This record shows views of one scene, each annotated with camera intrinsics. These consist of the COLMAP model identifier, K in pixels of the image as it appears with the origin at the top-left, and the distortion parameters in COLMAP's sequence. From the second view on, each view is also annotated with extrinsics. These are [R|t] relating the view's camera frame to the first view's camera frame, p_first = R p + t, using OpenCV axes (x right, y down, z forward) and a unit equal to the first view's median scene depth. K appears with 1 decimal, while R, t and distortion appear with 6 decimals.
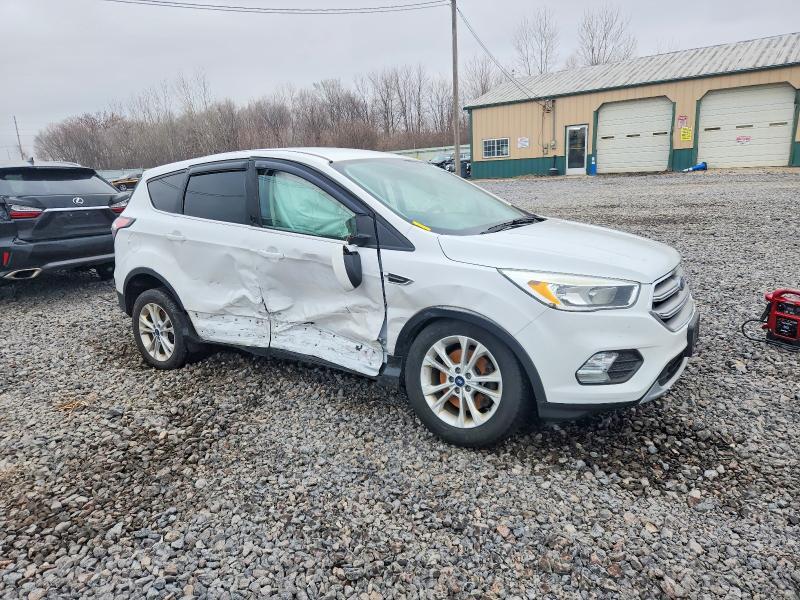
lens RADIAL K [[564.4, 0, 398.3], [0, 564.4, 296.6], [0, 0, 1]] dist [0.041859, -0.019157]
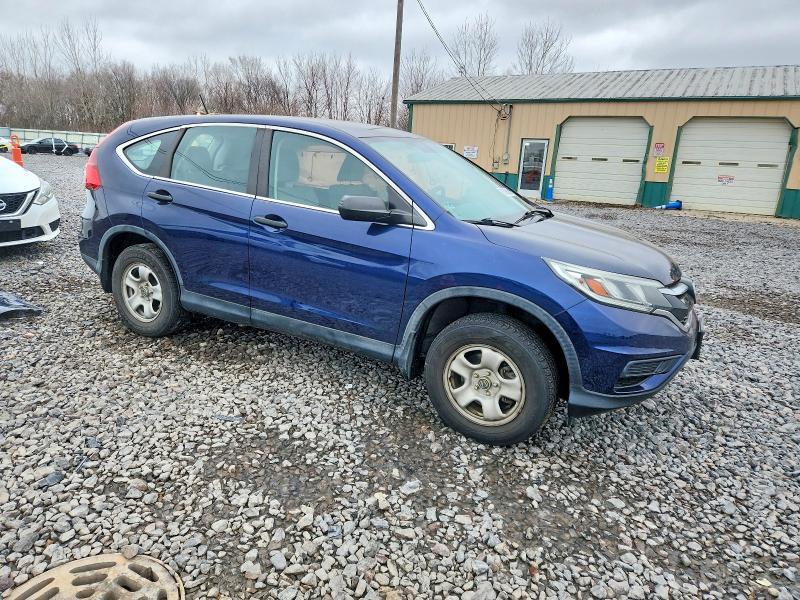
lens RADIAL K [[564.4, 0, 397.1], [0, 564.4, 304.9], [0, 0, 1]] dist [0.041859, -0.019157]
pose [[0.984551, 0.080031, 0.155737, 0.002389], [-0.081785, 0.996638, 0.004874, -0.046556], [-0.154823, -0.017535, 0.987787, 0.207882]]
